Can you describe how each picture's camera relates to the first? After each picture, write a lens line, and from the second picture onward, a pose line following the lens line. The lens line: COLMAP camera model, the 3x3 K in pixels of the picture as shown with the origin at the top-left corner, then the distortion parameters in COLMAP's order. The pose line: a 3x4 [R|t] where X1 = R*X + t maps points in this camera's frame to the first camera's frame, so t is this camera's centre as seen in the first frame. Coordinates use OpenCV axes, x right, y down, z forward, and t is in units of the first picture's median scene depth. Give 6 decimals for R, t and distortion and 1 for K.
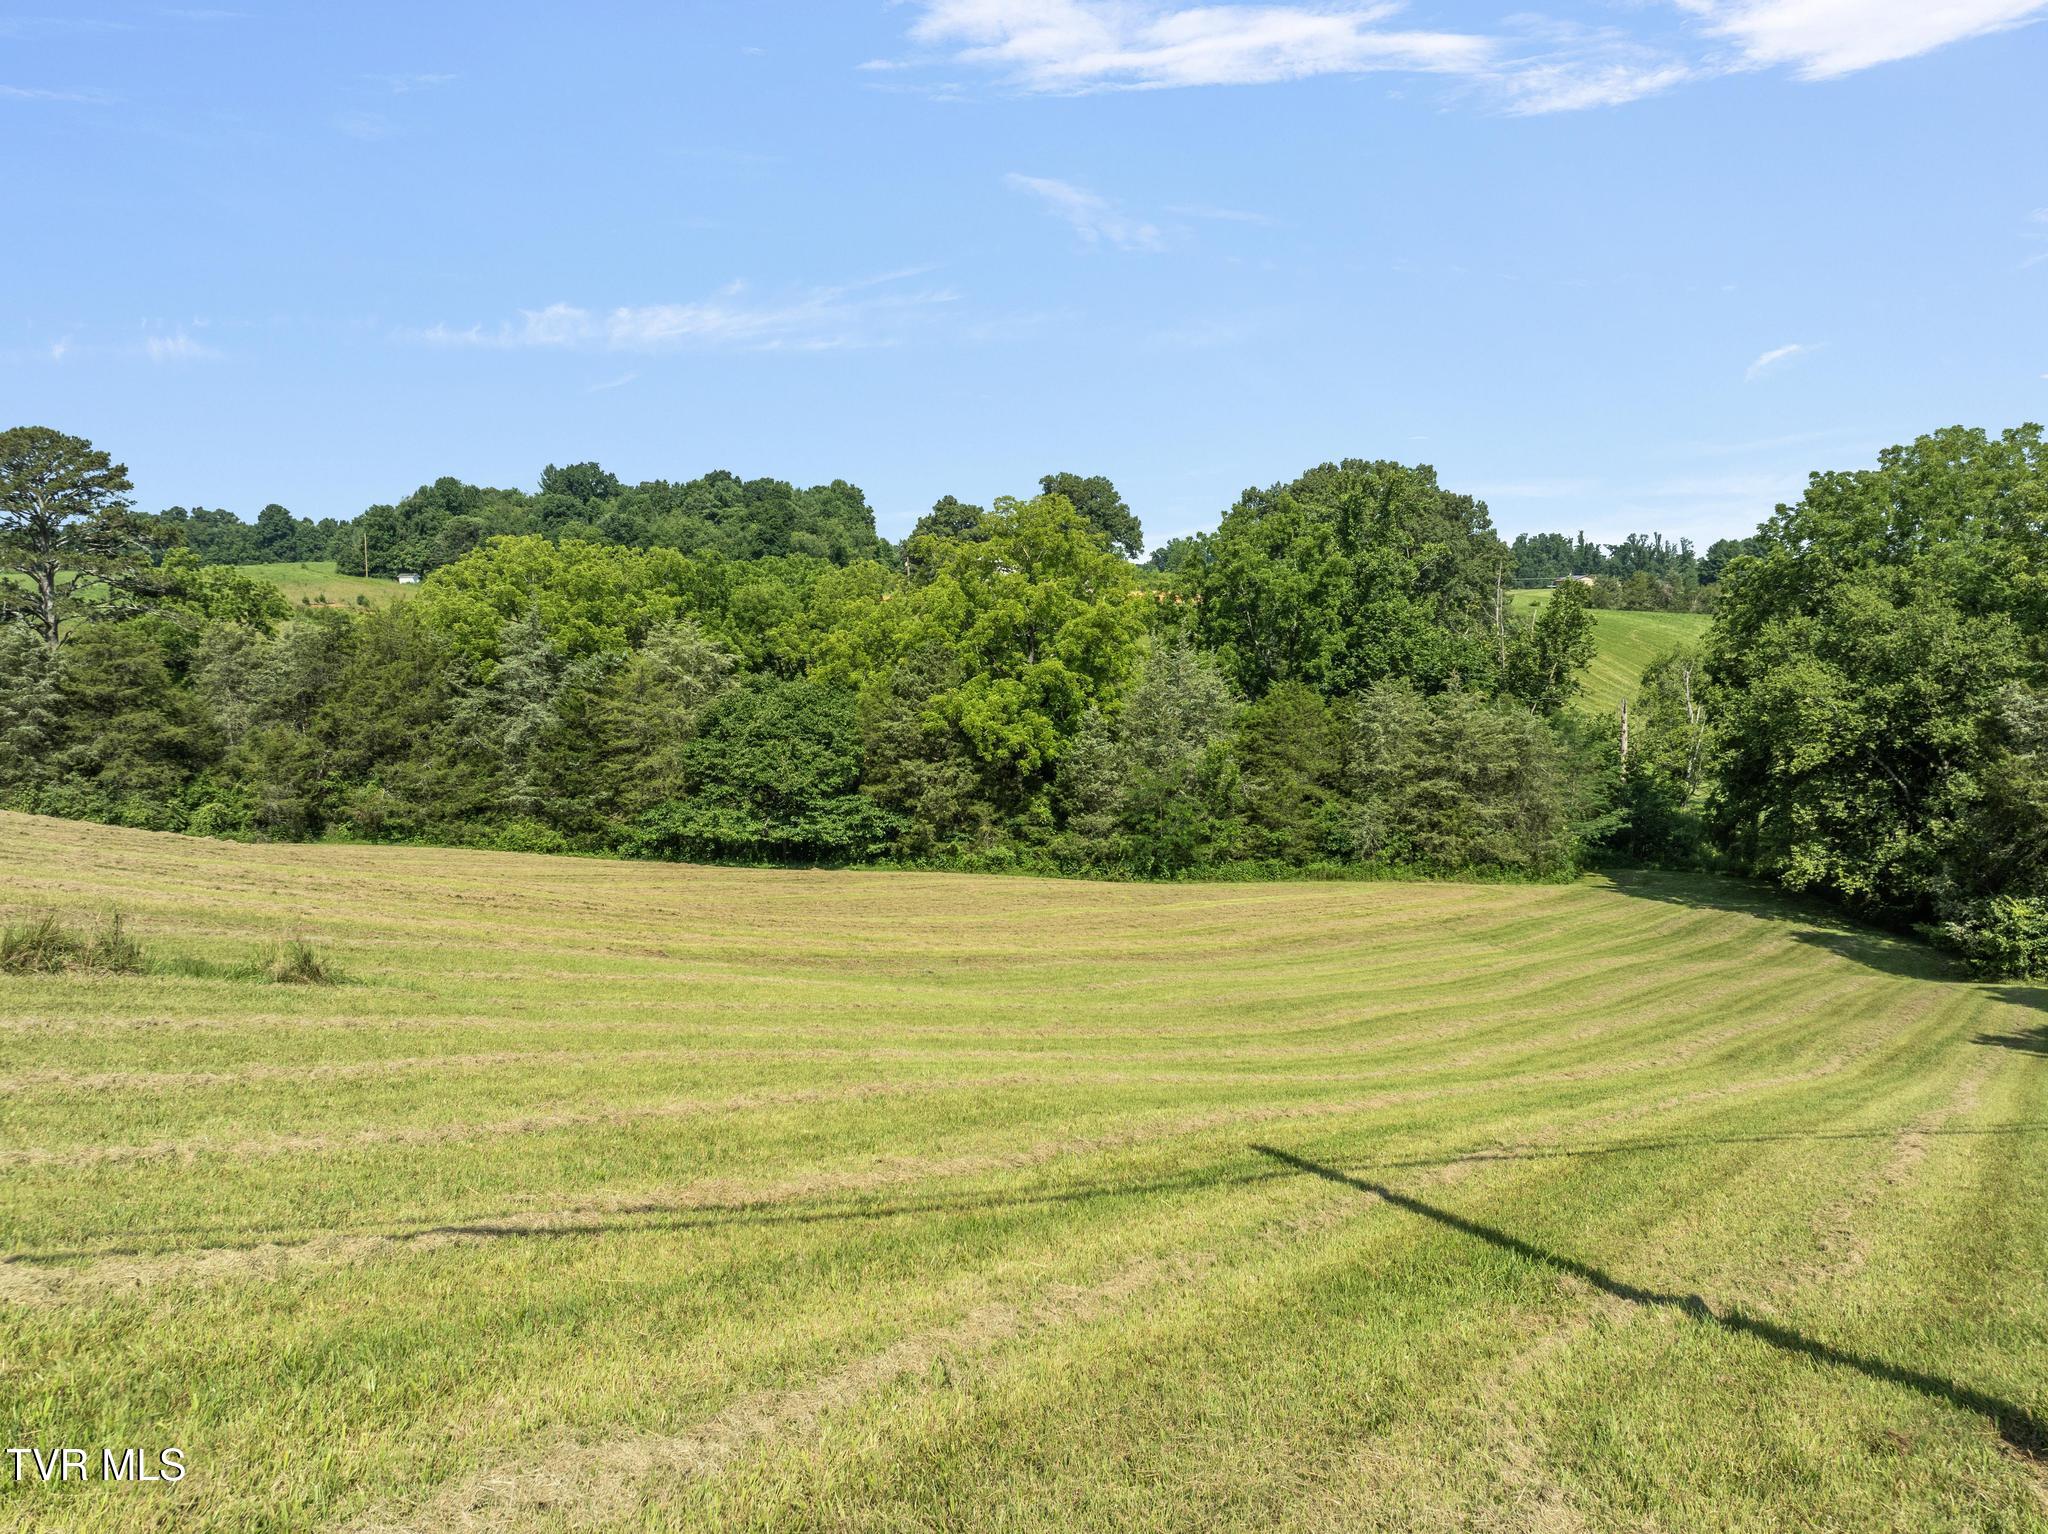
lens RADIAL K [[1439.3, 0, 1035.7], [0, 1439.3, 771.0], [0, 0, 1]] dist [-0.043817, 0.012349]
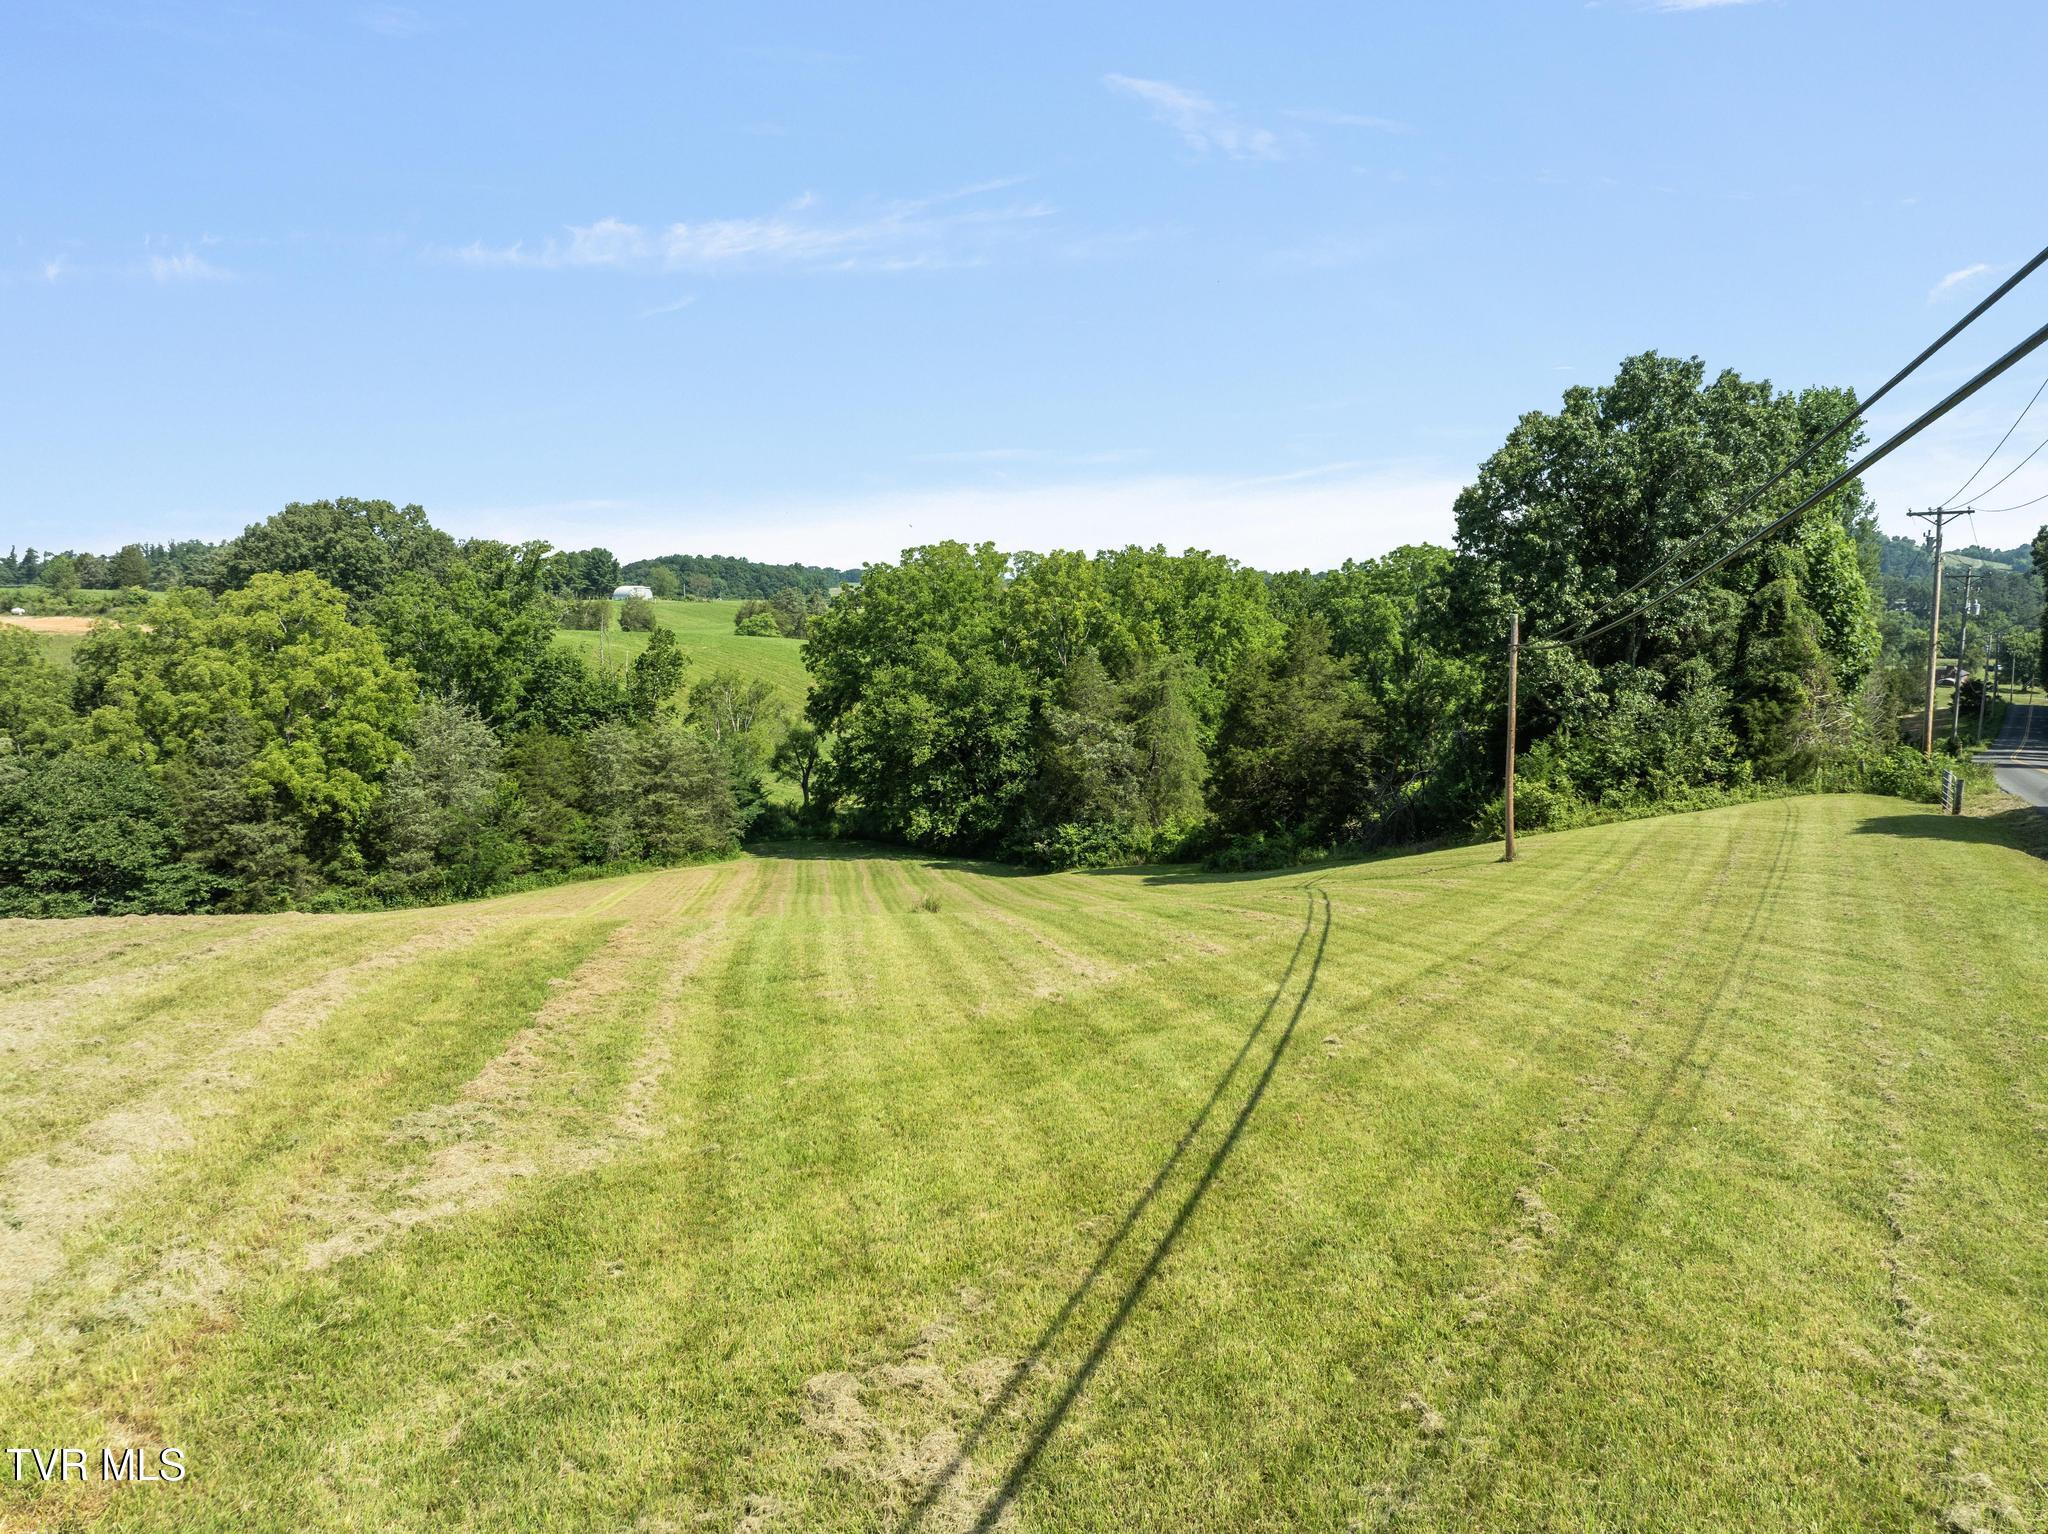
lens RADIAL K [[1439.3, 0, 1042.1], [0, 1439.3, 756.2], [0, 0, 1]] dist [-0.043817, 0.012349]
pose [[0.688553, -0.083235, 0.720393, -0.432021], [0.087440, 0.995673, 0.031466, -0.038824], [-0.719895, 0.041325, 0.692851, -0.178689]]
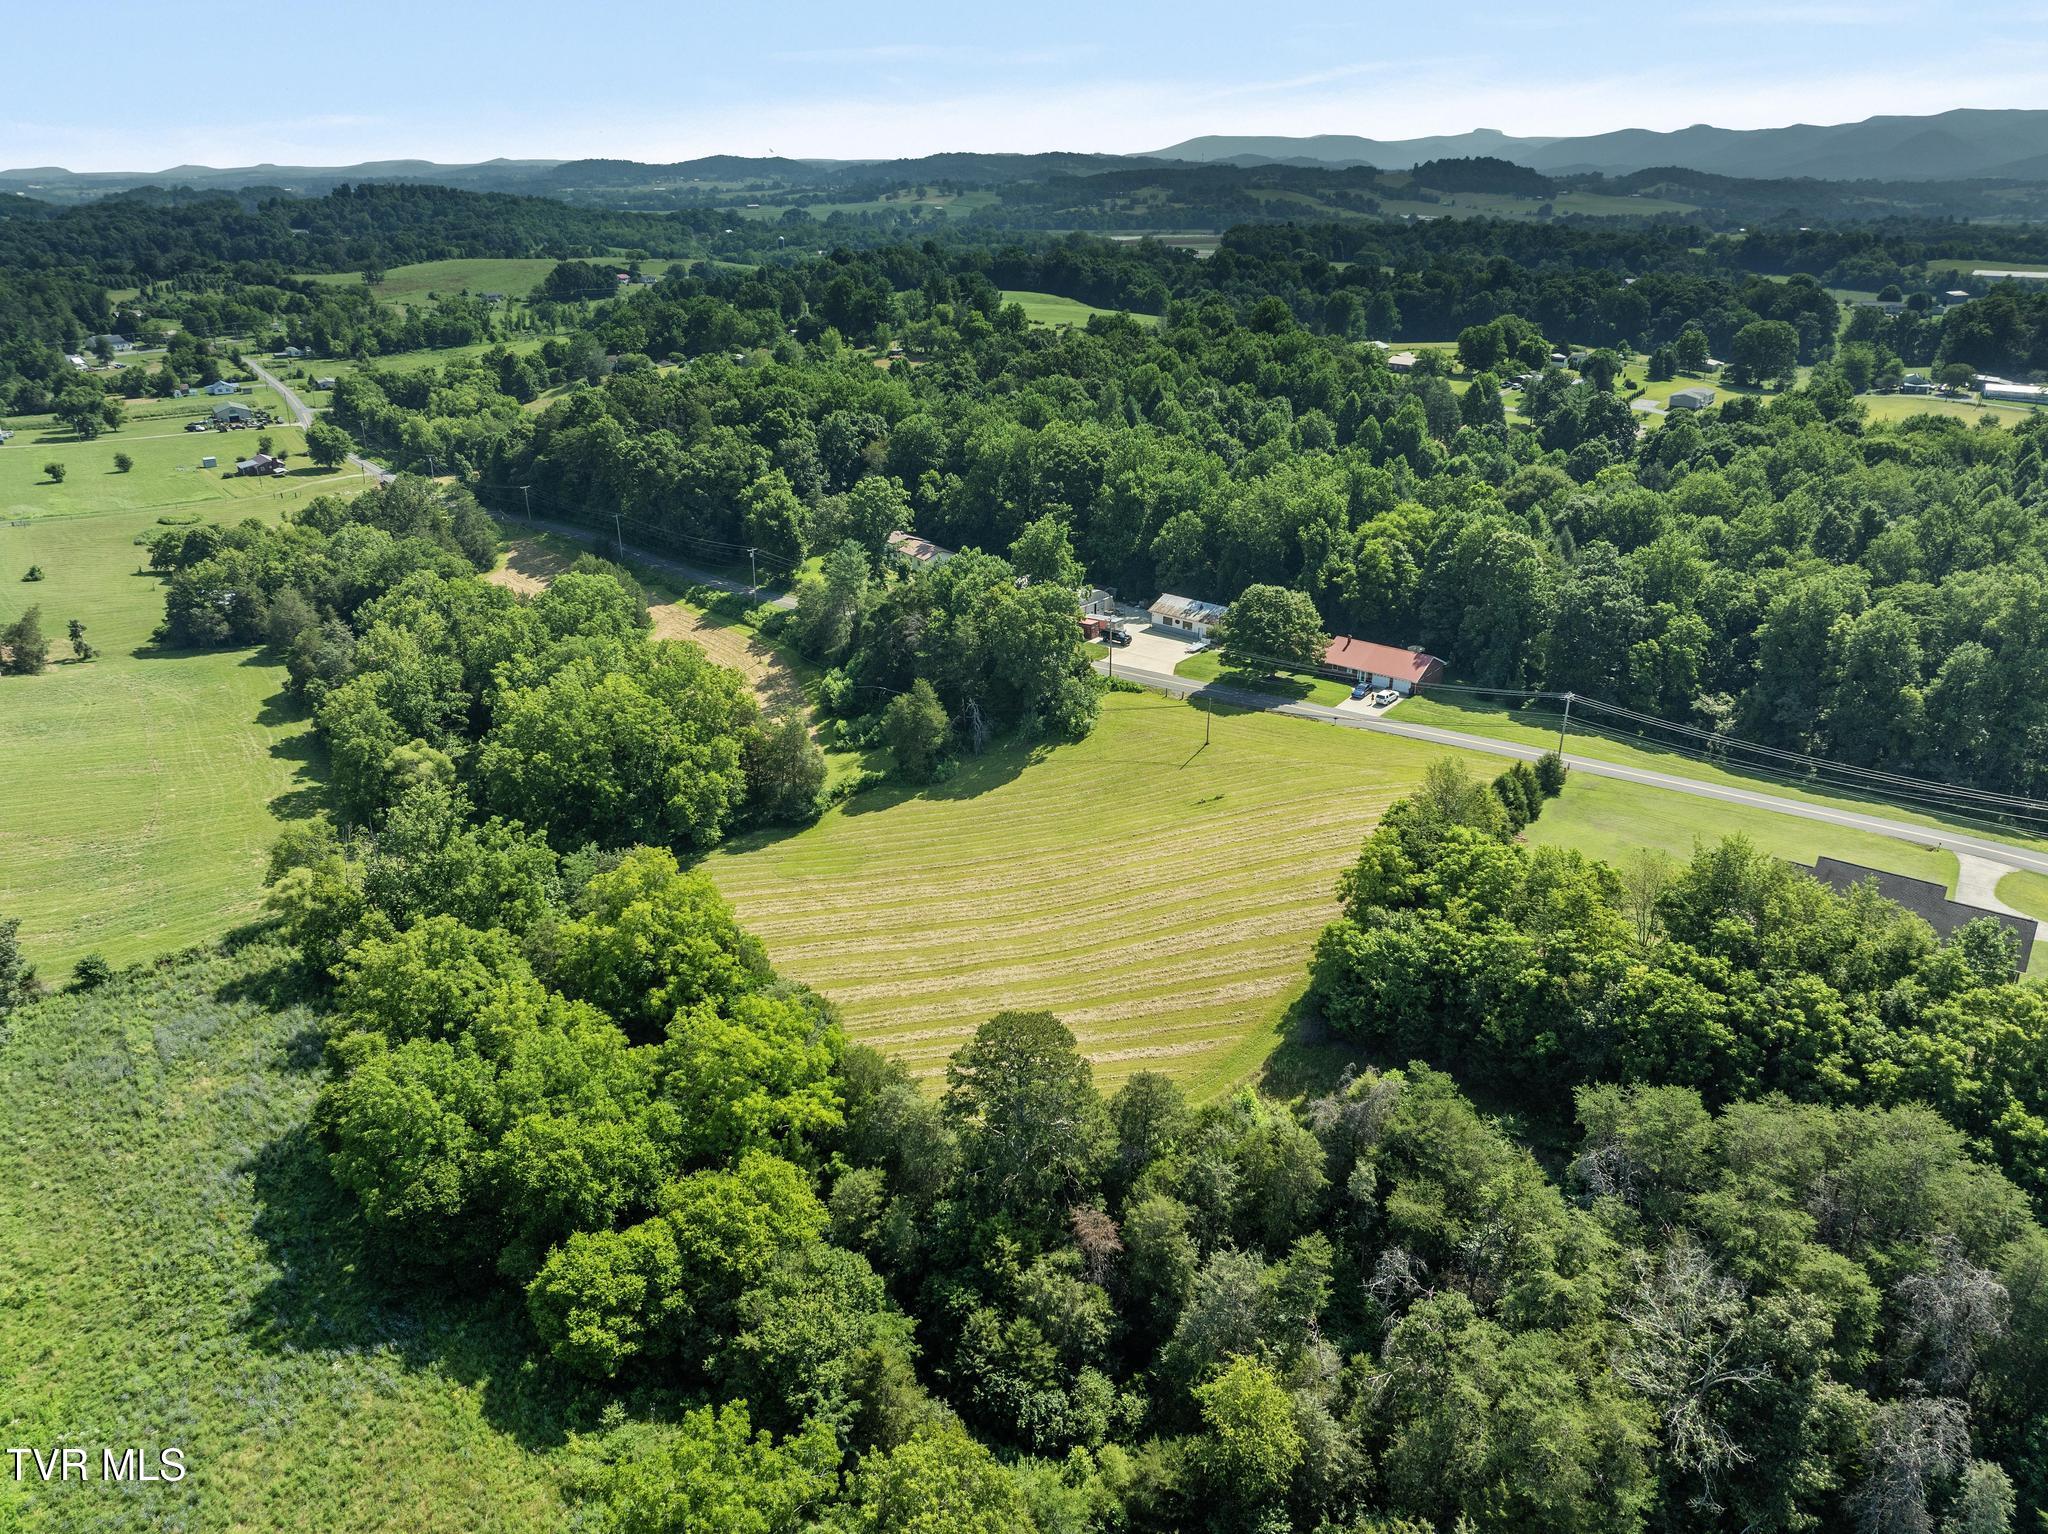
lens RADIAL K [[1439.3, 0, 1034.7], [0, 1439.3, 760.2], [0, 0, 1]] dist [-0.043817, 0.012349]
pose [[-0.581159, -0.318280, 0.748967, -1.707688], [0.100471, 0.885242, 0.454151, -1.142682], [-0.807564, 0.339183, -0.482488, 1.555782]]
